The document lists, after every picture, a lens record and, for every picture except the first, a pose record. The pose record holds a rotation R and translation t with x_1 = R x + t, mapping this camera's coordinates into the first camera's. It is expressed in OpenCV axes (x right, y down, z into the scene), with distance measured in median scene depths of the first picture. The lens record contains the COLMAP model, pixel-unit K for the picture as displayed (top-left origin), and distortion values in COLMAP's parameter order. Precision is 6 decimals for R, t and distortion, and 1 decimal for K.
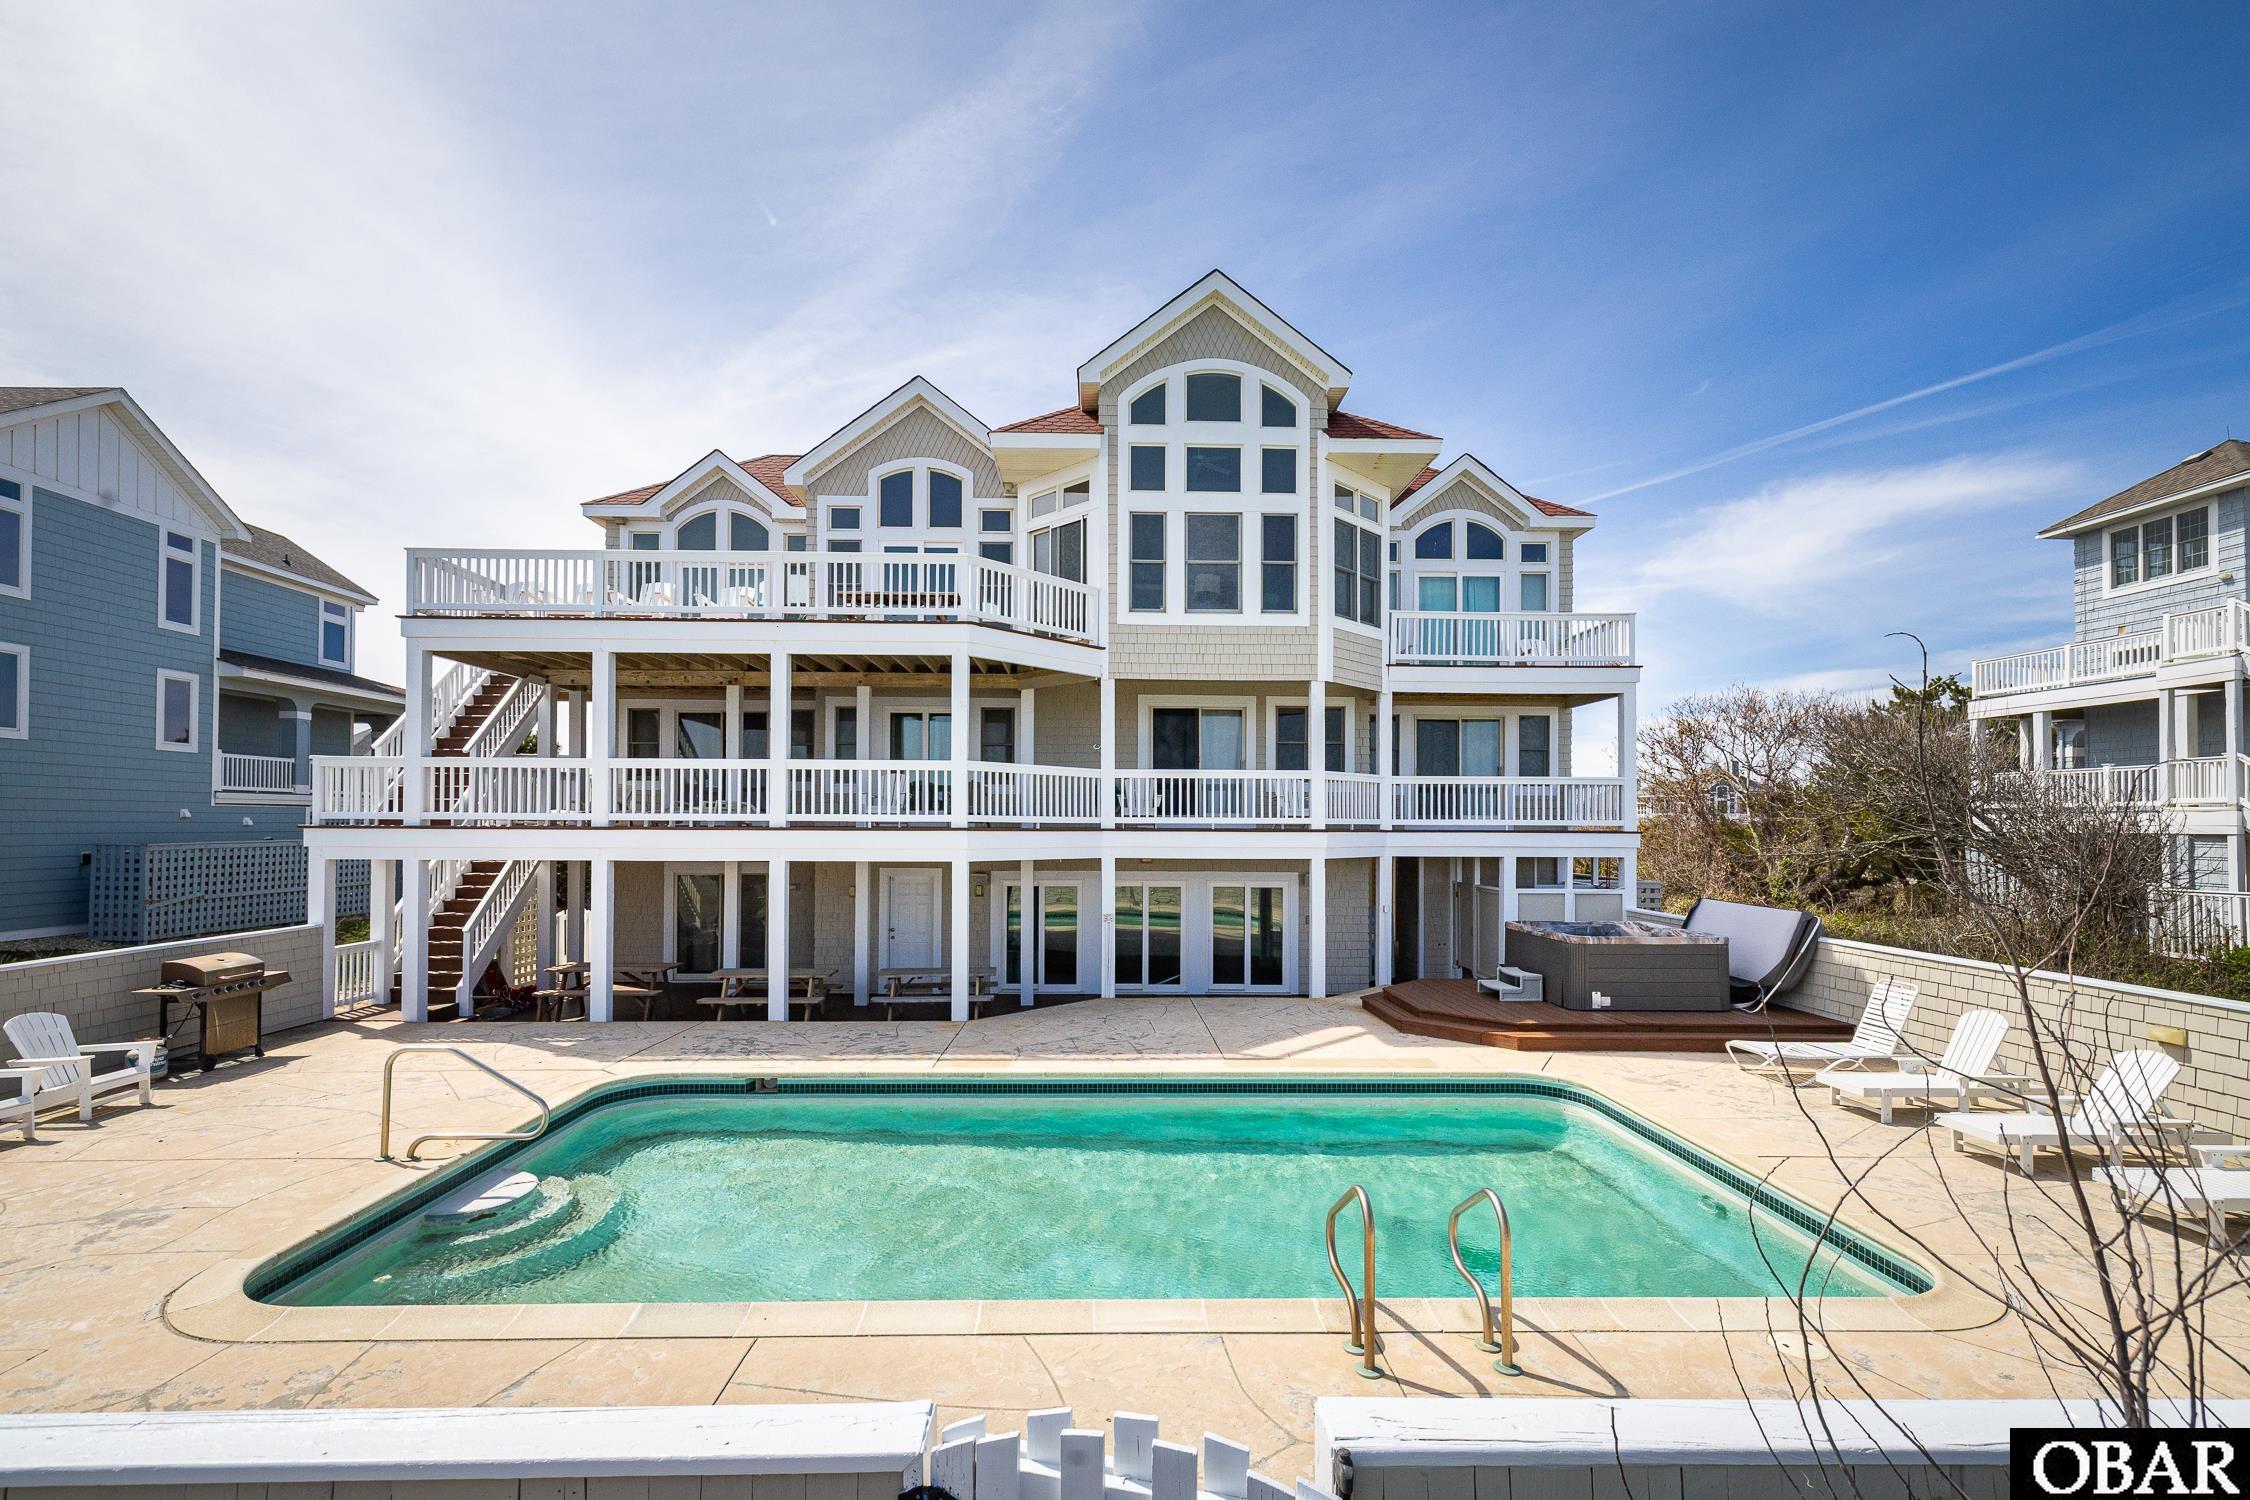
lens RADIAL K [[977.1, 0, 1112.5], [0, 977.1, 812.4], [0, 0, 1]] dist [0.011298, 0.000056]
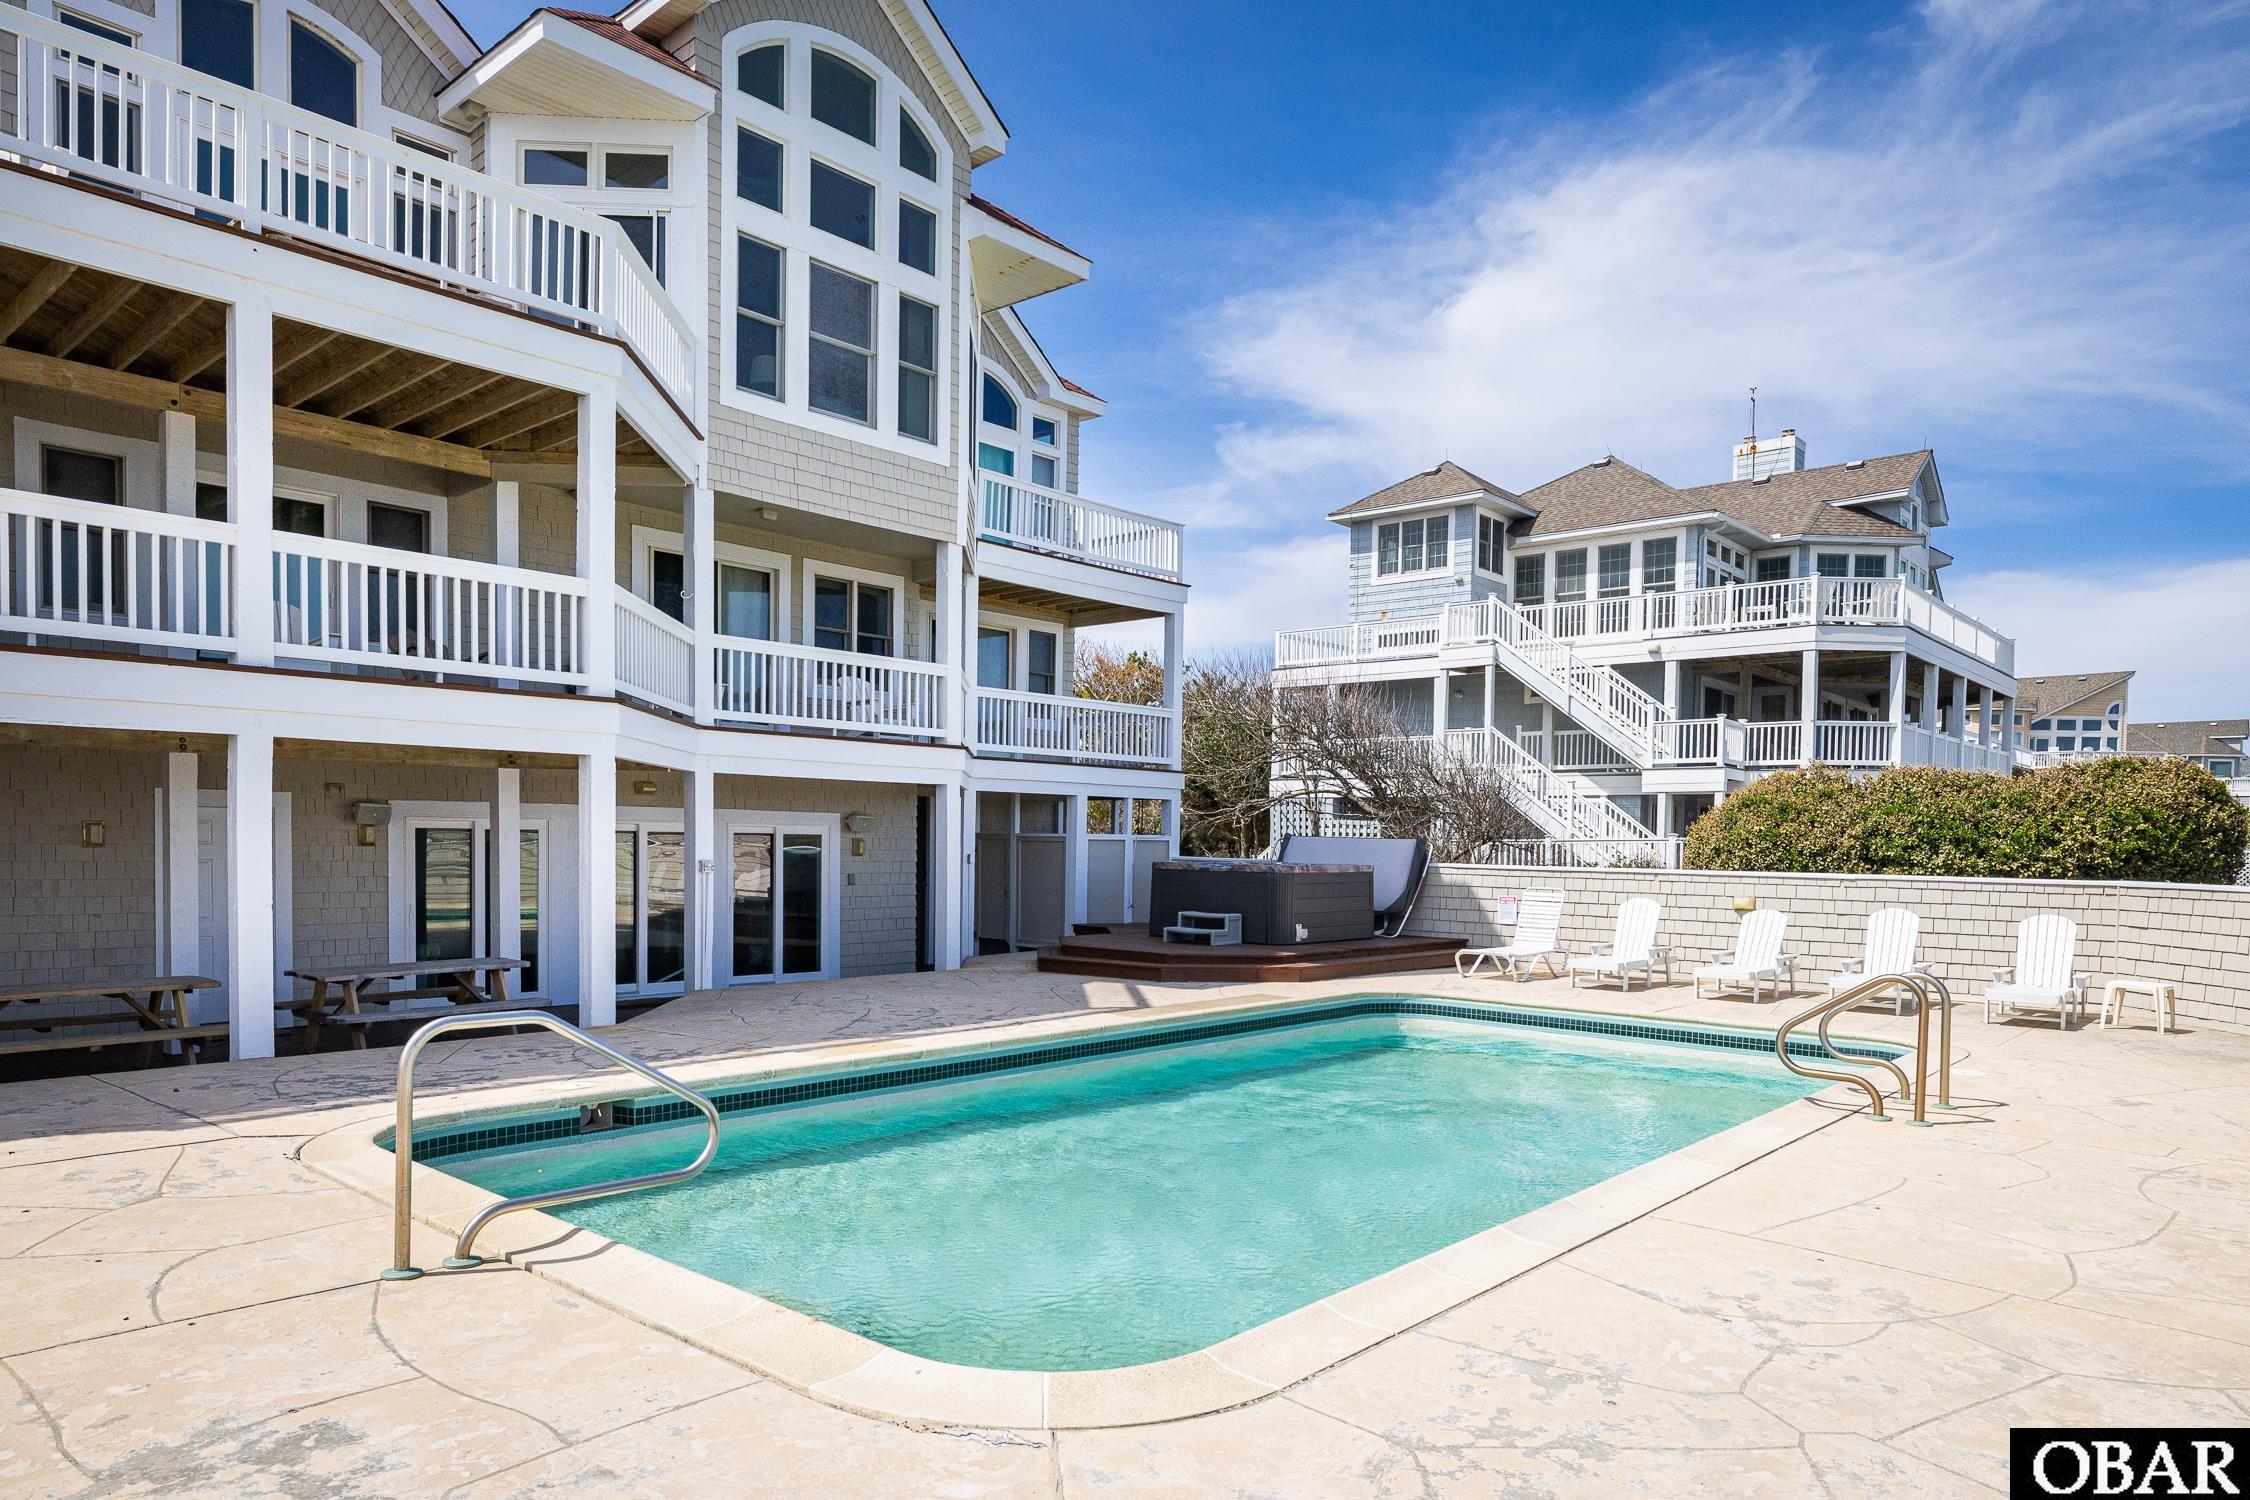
lens RADIAL K [[1402.8, 0, 1088.2], [0, 1402.8, 876.6], [0, 0, 1]] dist [0.007166, 0.002819]
pose [[0.696090, -0.014550, 0.717807, -0.485692], [-0.021241, 0.998940, 0.040846, 0.071743], [-0.717640, -0.043679, 0.695043, 0.178497]]
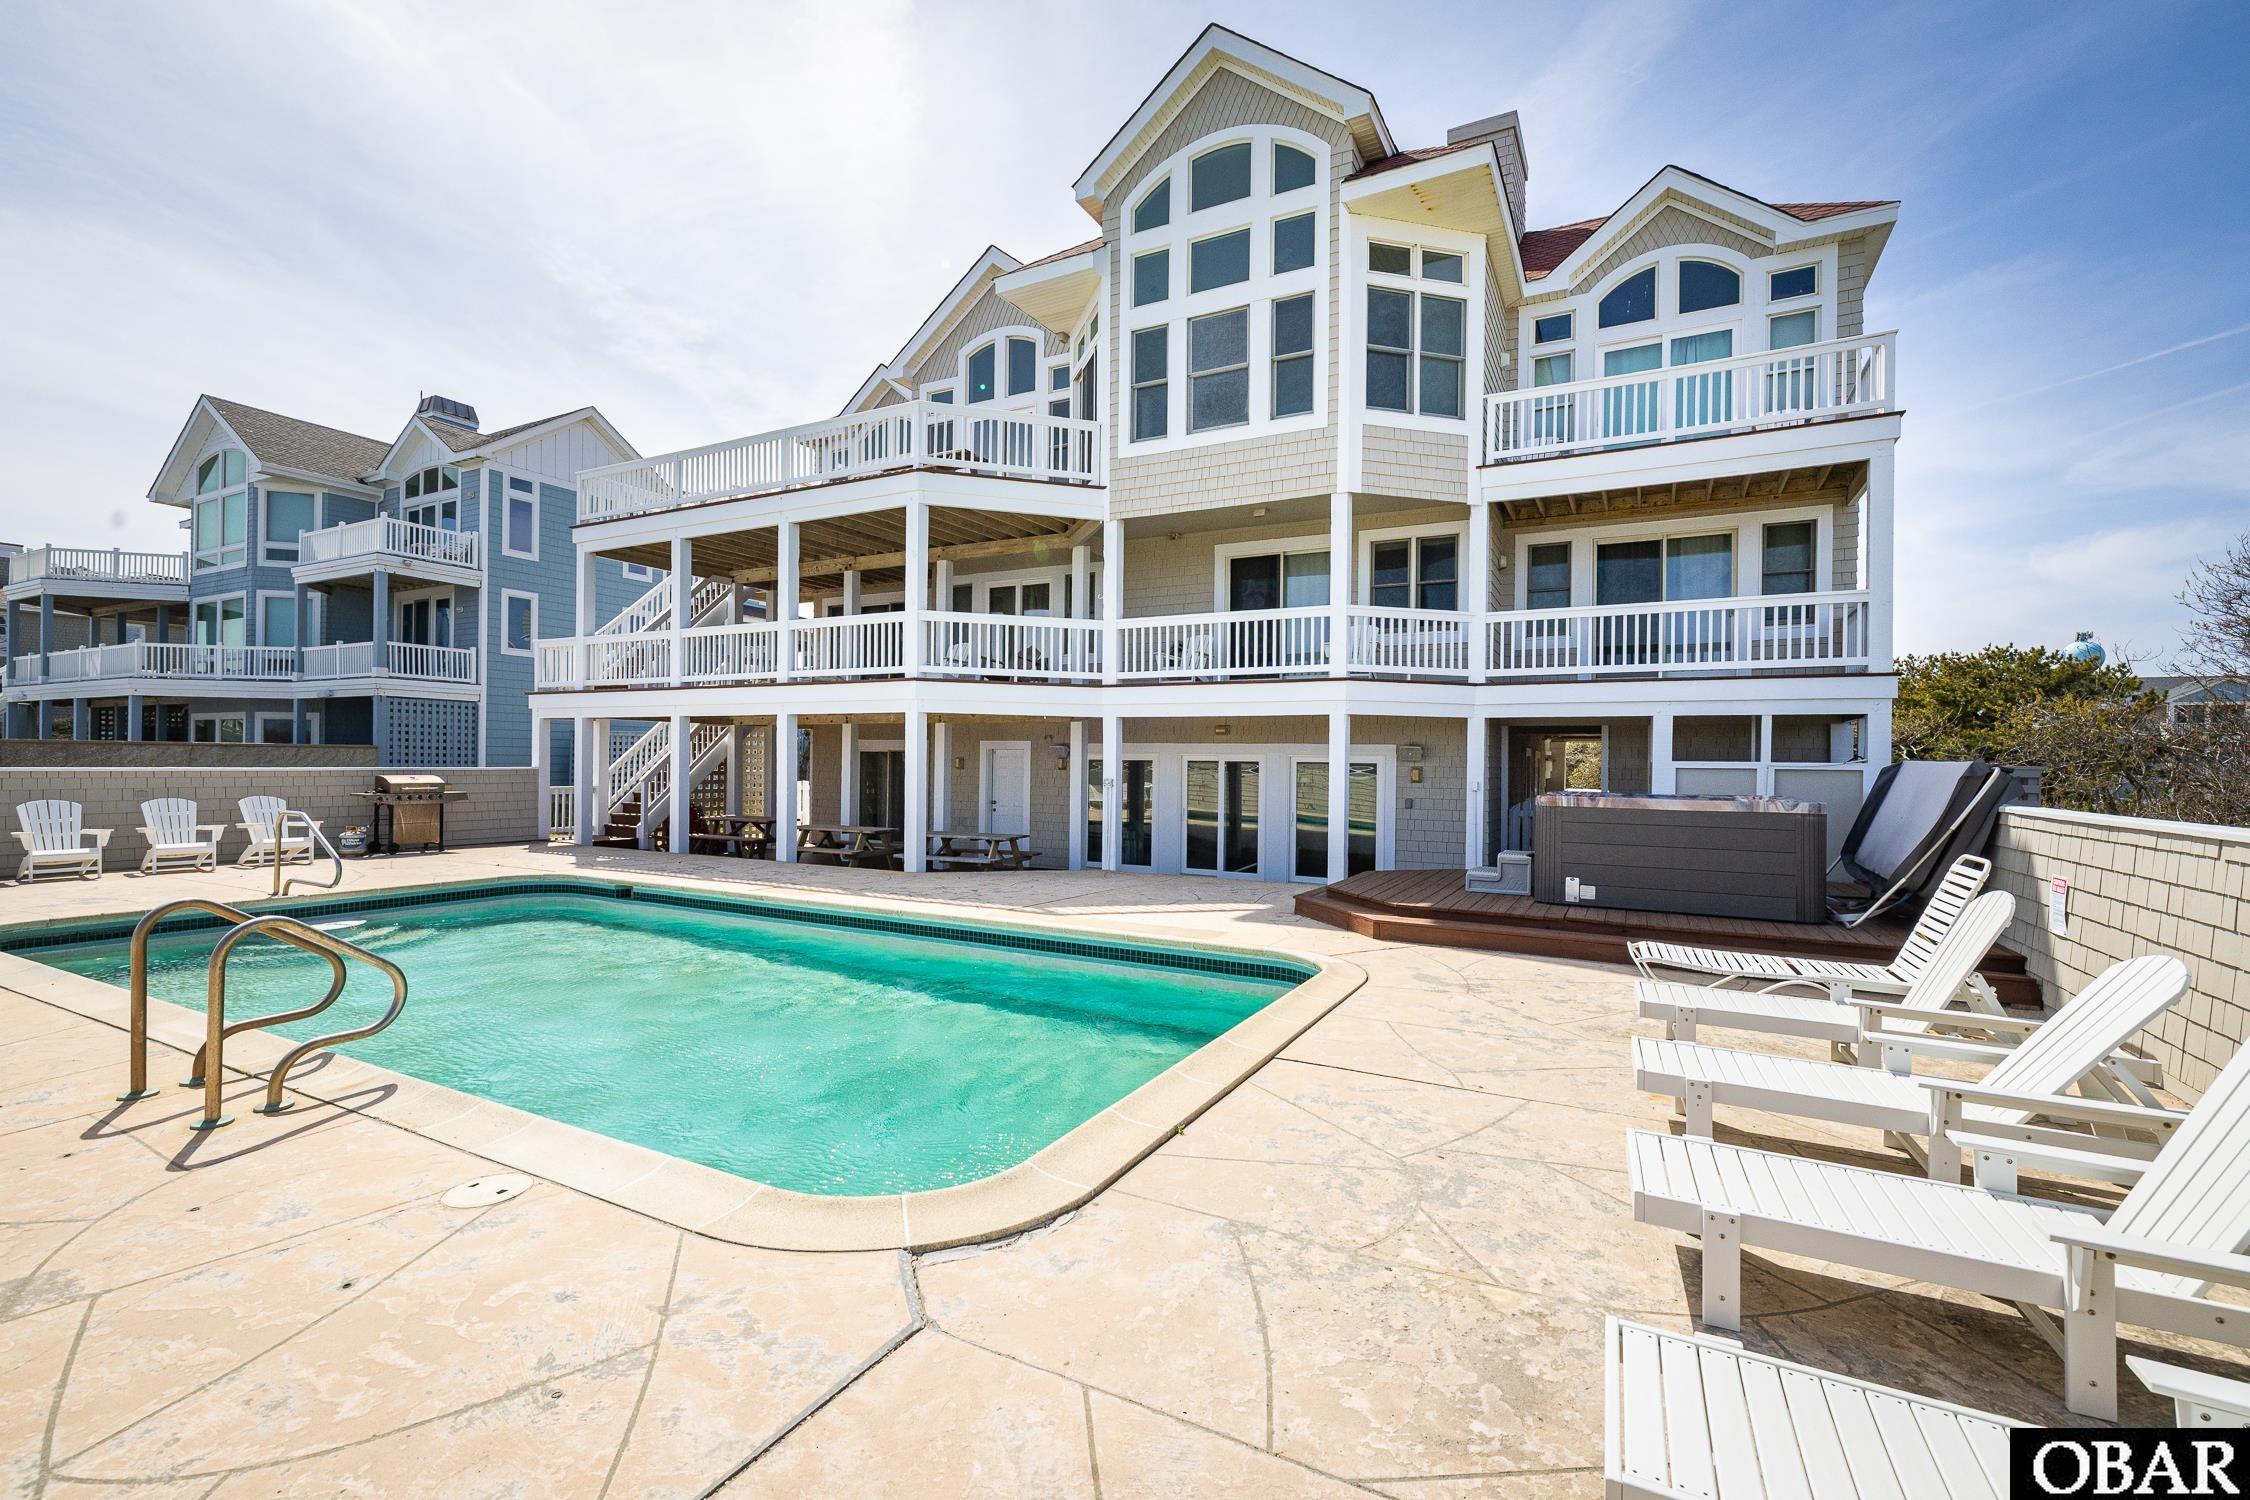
lens RADIAL K [[977.1, 0, 1114.2], [0, 977.1, 756.4], [0, 0, 1]] dist [0.011298, 0.000056]
pose [[0.867676, 0.004324, -0.497112, 0.450868], [-0.002853, 0.999989, 0.003719, 0.079629], [0.497122, -0.001808, 0.867679, 0.209363]]
